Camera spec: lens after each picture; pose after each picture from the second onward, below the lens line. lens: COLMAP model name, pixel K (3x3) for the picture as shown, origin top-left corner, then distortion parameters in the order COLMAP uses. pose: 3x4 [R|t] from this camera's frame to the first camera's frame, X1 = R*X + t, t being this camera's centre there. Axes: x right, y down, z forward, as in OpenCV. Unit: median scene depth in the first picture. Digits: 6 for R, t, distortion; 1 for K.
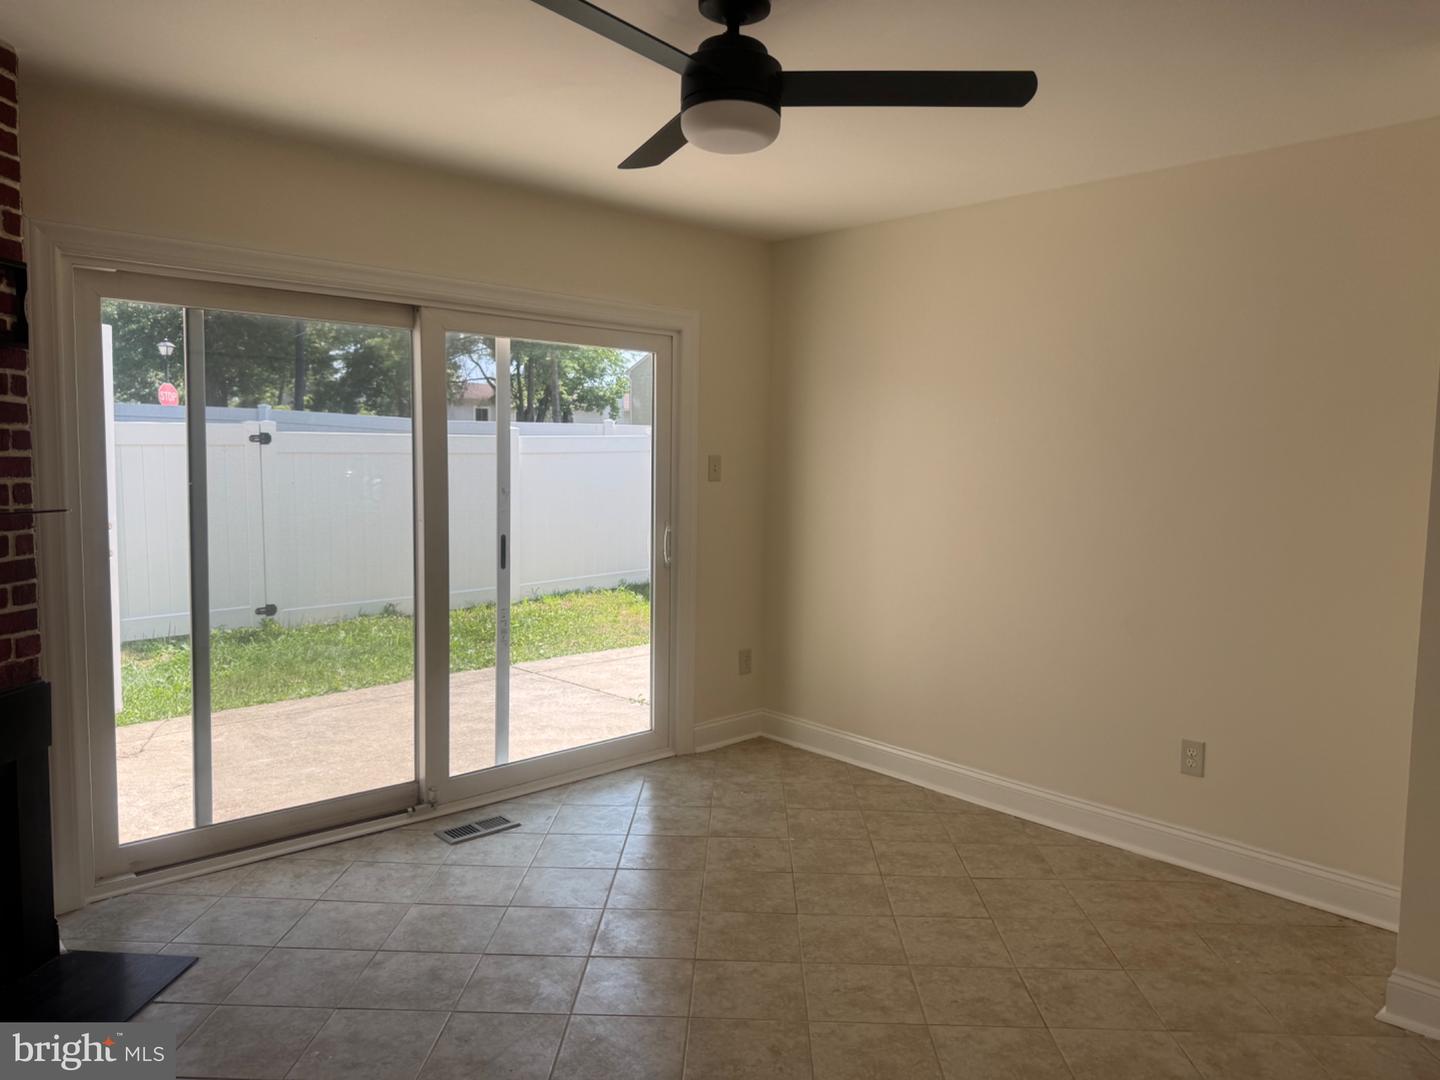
lens RADIAL K [[1024.1, 0, 719.6], [0, 1024.1, 539.7], [0, 0, 1]] dist [0.073270, -0.069734]
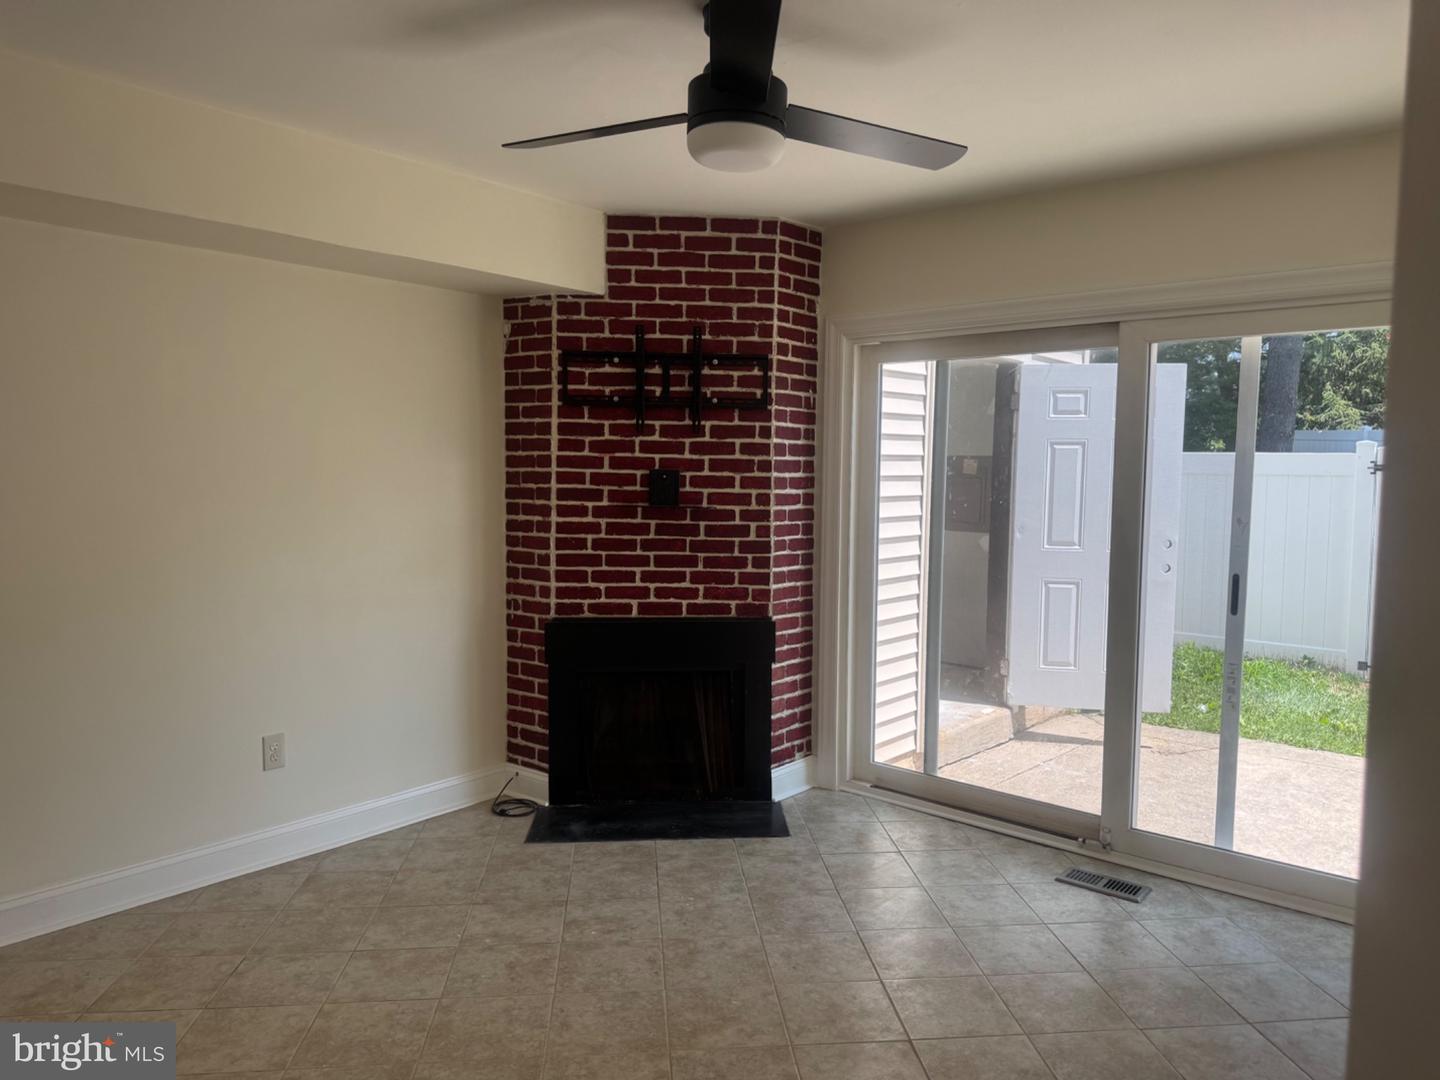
lens RADIAL K [[1024.1, 0, 719.2], [0, 1024.1, 540.6], [0, 0, 1]] dist [0.073270, -0.069734]
pose [[0.119607, 0.059574, -0.991032, 0.614122], [-0.093022, 0.994479, 0.048554, -0.035761], [0.988454, 0.086380, 0.124489, 0.517403]]
